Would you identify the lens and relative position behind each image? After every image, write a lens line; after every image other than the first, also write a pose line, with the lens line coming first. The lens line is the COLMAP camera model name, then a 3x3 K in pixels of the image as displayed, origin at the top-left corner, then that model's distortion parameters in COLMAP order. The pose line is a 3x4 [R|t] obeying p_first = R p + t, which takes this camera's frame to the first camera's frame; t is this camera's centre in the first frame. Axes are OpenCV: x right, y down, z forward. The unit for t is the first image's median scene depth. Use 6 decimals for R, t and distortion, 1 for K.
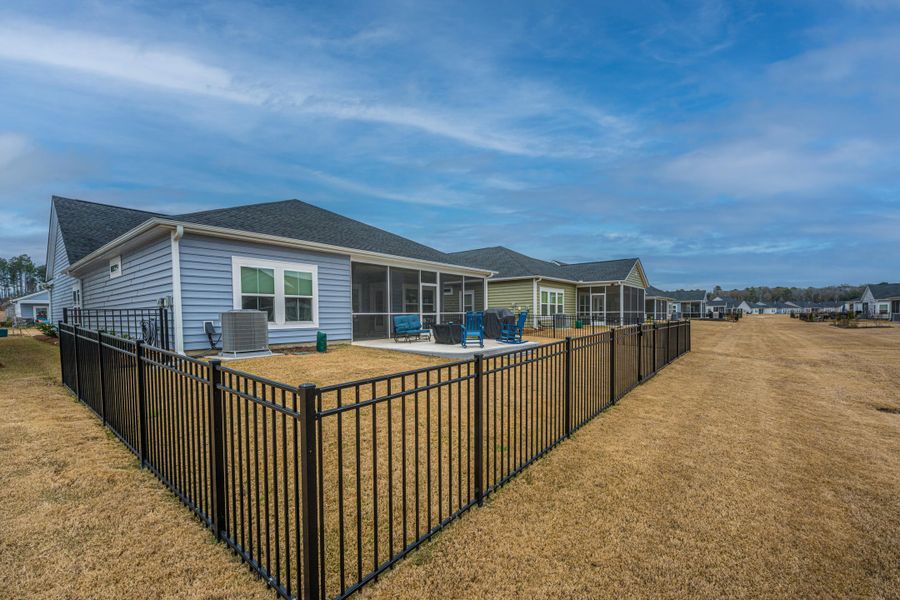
lens RADIAL K [[372.0, 0, 478.7], [0, 372.0, 325.5], [0, 0, 1]] dist [0.000230, -0.000081]
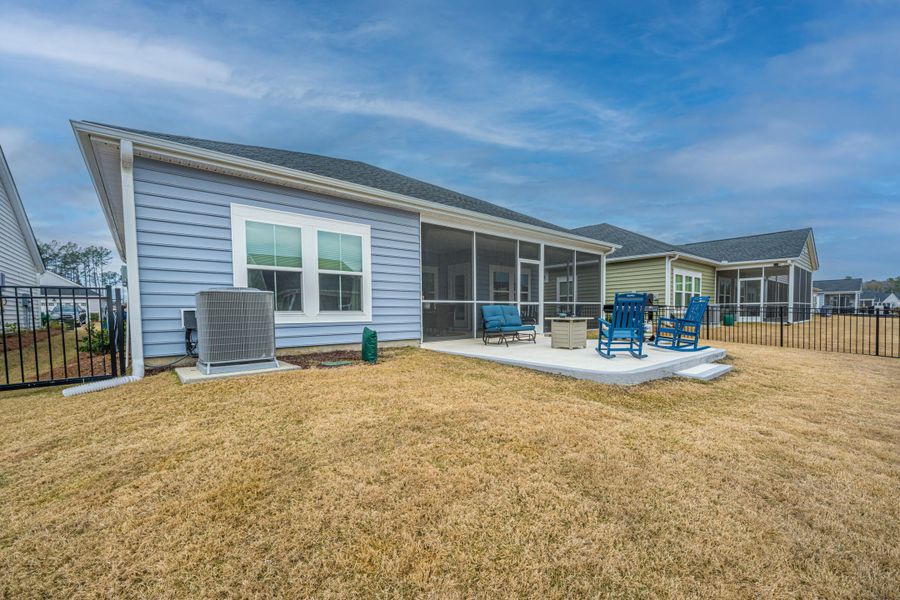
lens RADIAL K [[372.0, 0, 478.7], [0, 372.0, 325.5], [0, 0, 1]] dist [0.000230, -0.000081]
pose [[0.979149, 0.010079, -0.202894, -0.101885], [-0.007654, 0.999890, 0.012736, 0.002933], [0.203000, -0.010917, 0.979118, 0.356217]]
